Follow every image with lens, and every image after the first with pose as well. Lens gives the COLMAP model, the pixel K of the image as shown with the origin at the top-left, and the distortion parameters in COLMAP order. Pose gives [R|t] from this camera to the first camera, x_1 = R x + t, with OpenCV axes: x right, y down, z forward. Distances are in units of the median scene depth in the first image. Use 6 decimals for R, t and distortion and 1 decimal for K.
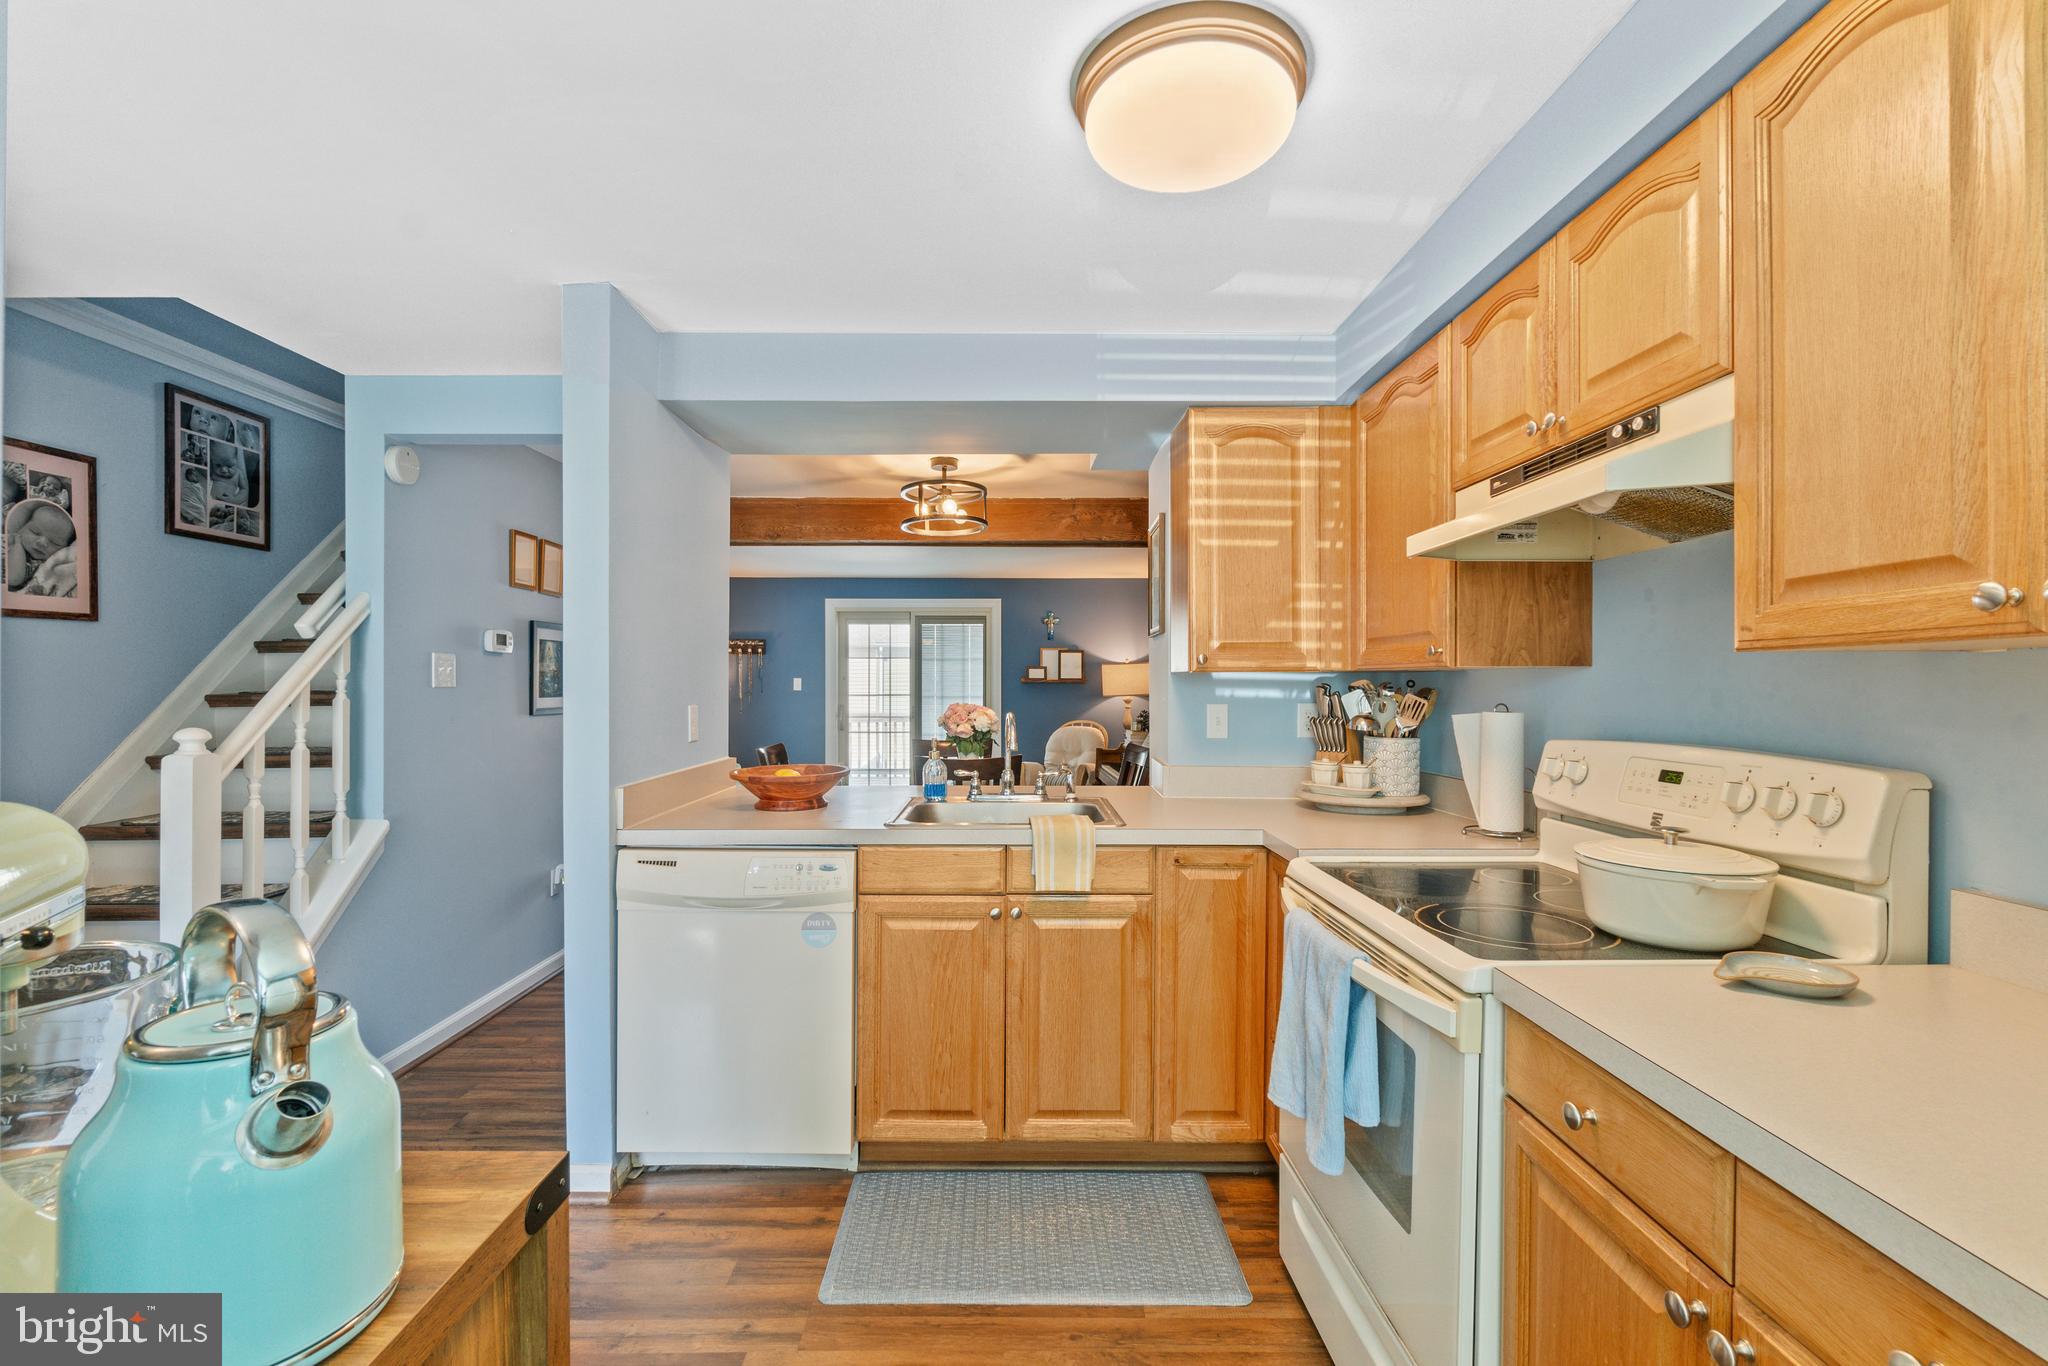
lens RADIAL K [[890.6, 0, 1013.8], [0, 890.6, 692.0], [0, 0, 1]] dist [-0.000592, -0.000438]
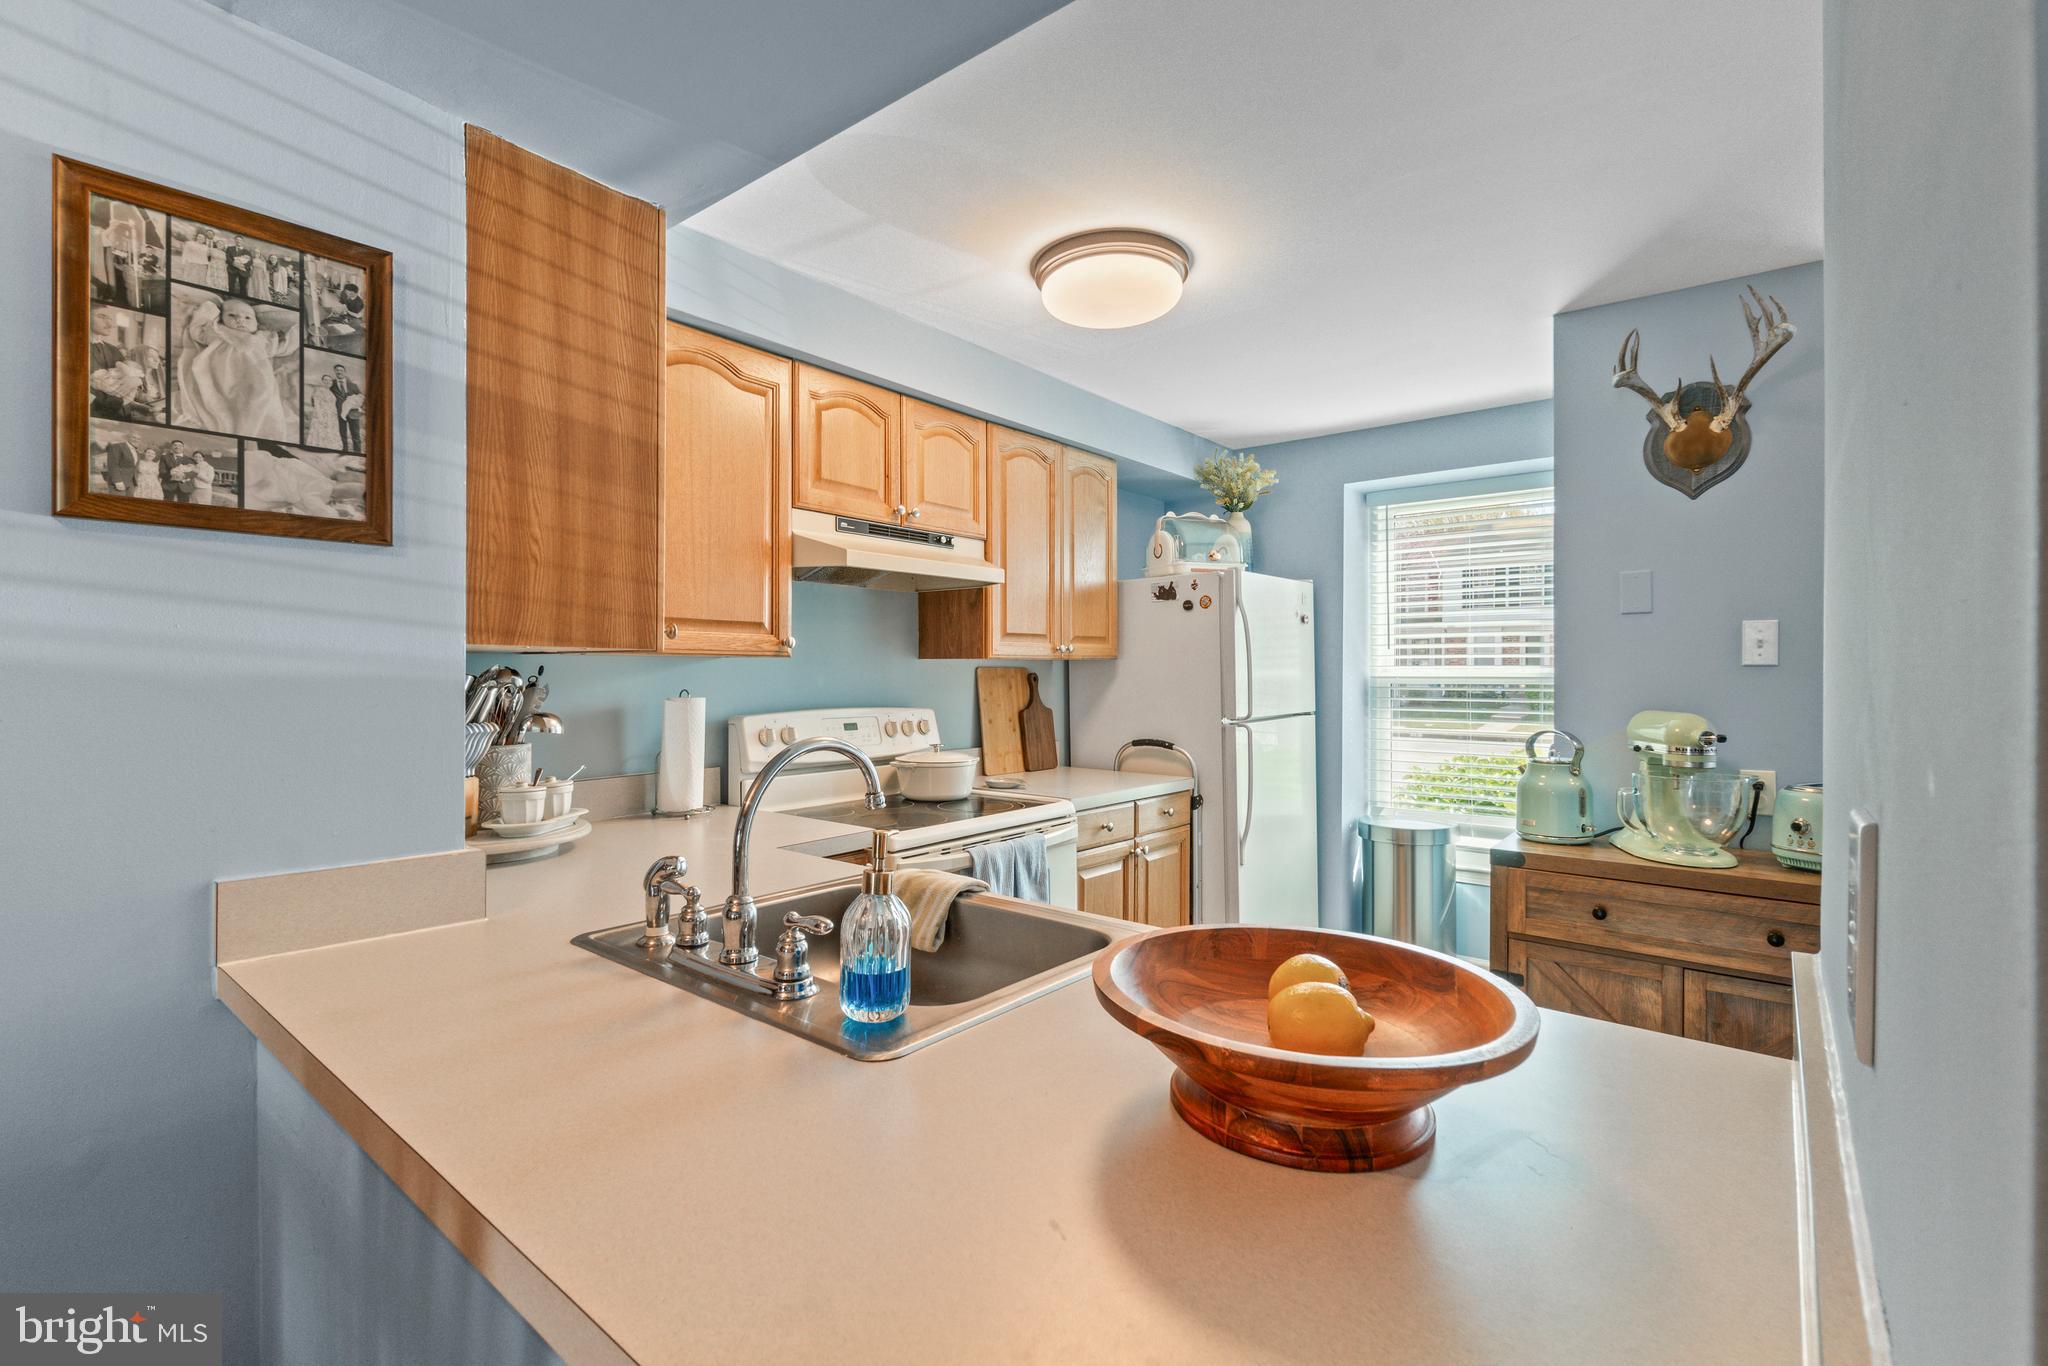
lens RADIAL K [[912.5, 0, 1011.4], [0, 912.5, 678.5], [0, 0, 1]] dist [-0.003785, -0.000533]
pose [[-0.768510, -0.007435, 0.639795, -0.425239], [0.001765, 0.999904, 0.013739, -0.013628], [-0.639836, 0.011688, -0.768423, 1.495702]]
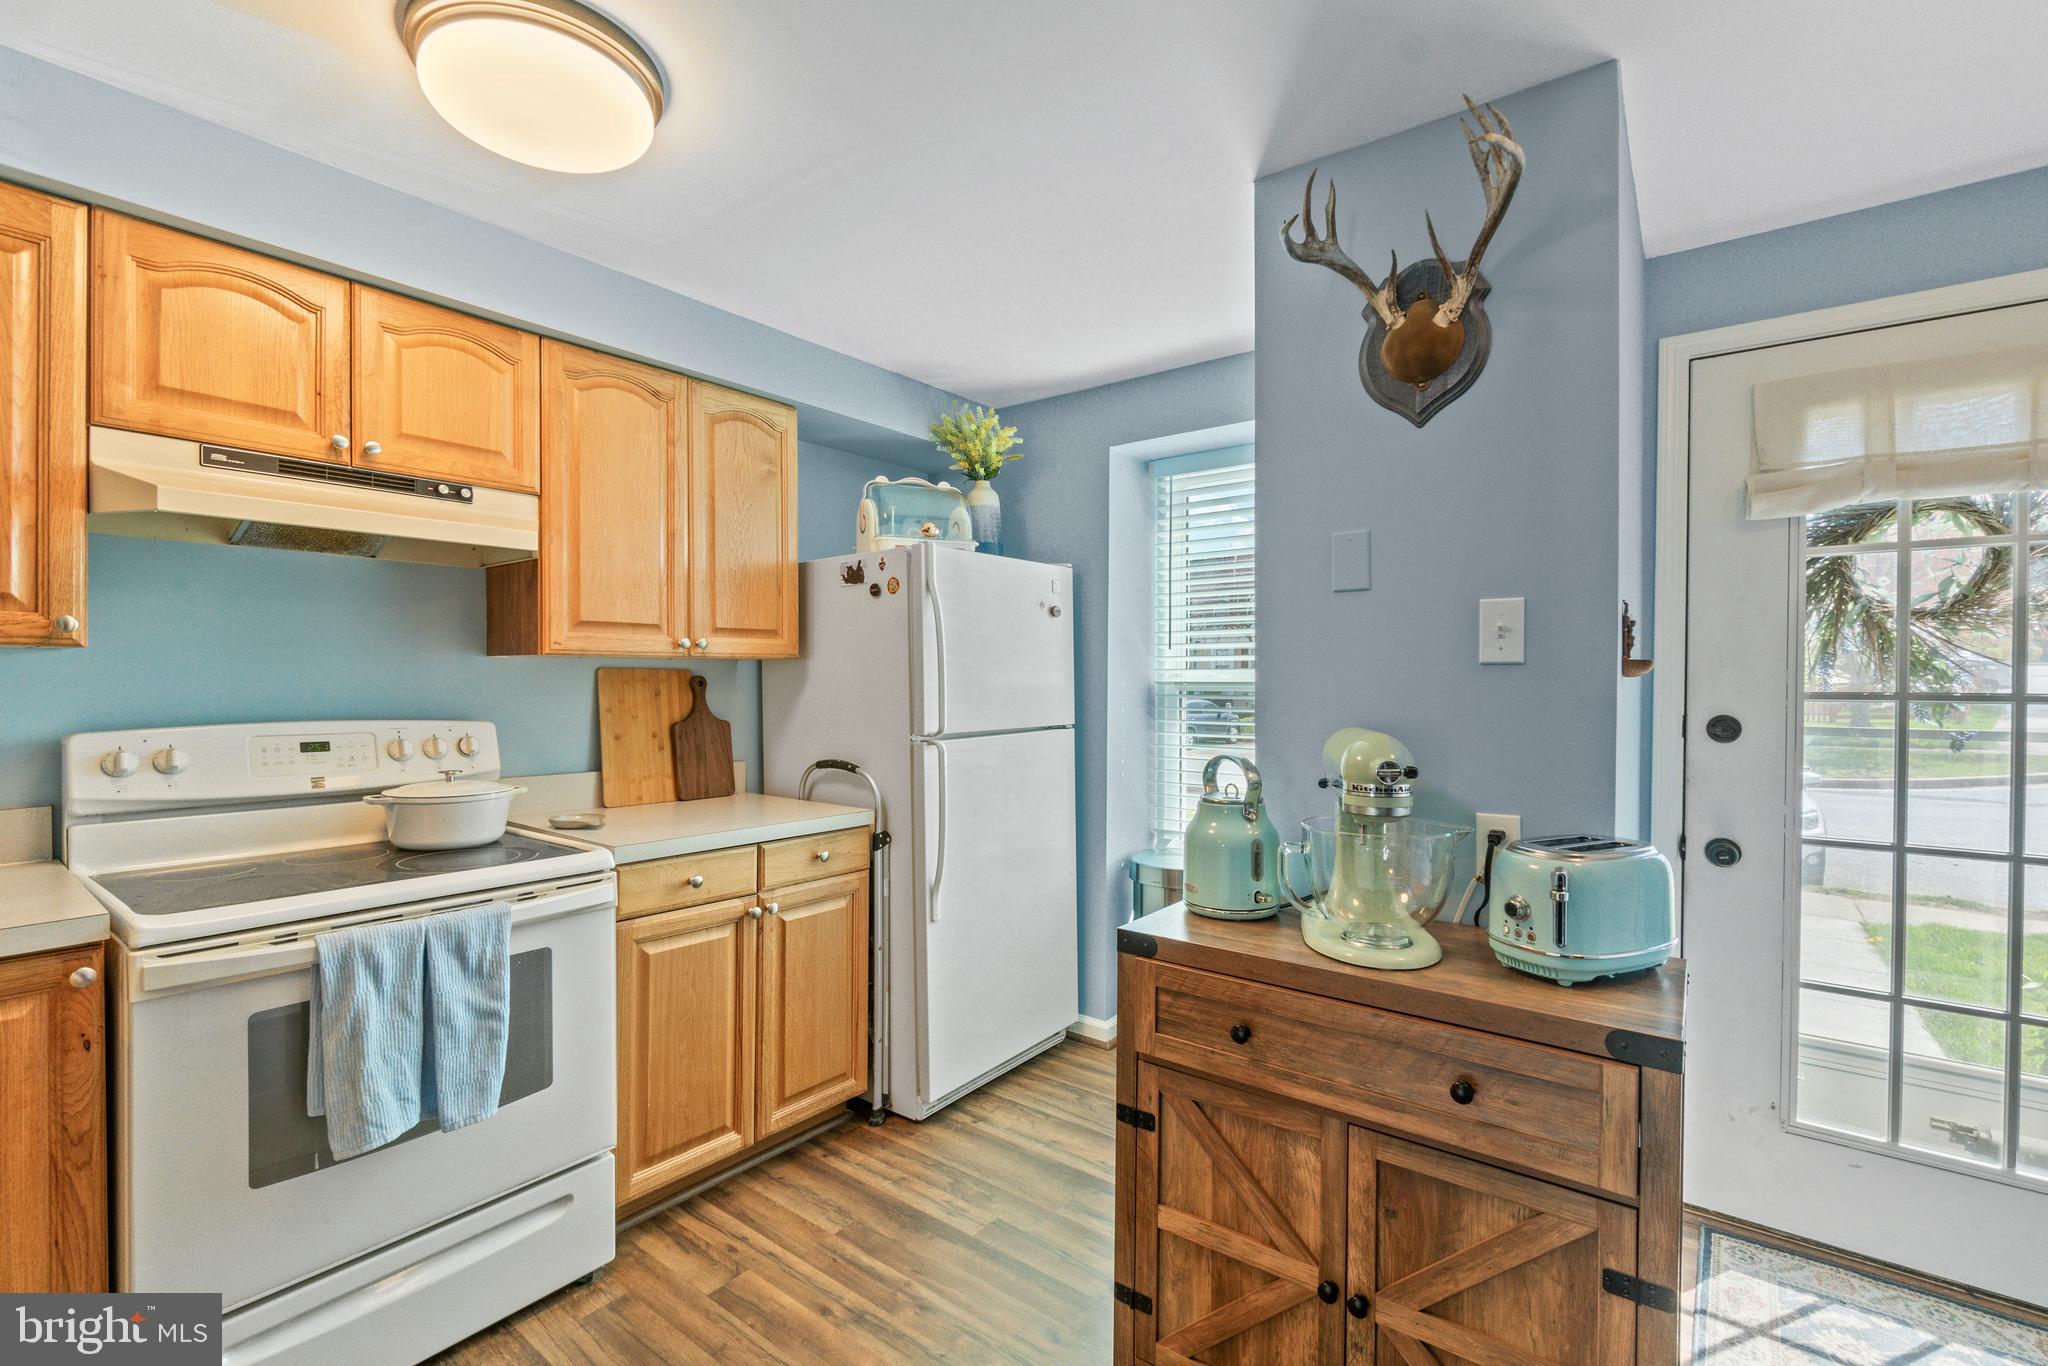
lens RADIAL K [[897.9, 0, 1020.1], [0, 897.9, 687.6], [0, 0, 1]] dist [-0.006305, 0.000547]
pose [[-0.787473, -0.009220, 0.616280, -0.550798], [-0.001049, 0.999907, 0.013619, -0.002871], [-0.616348, 0.010078, -0.787409, 0.959691]]
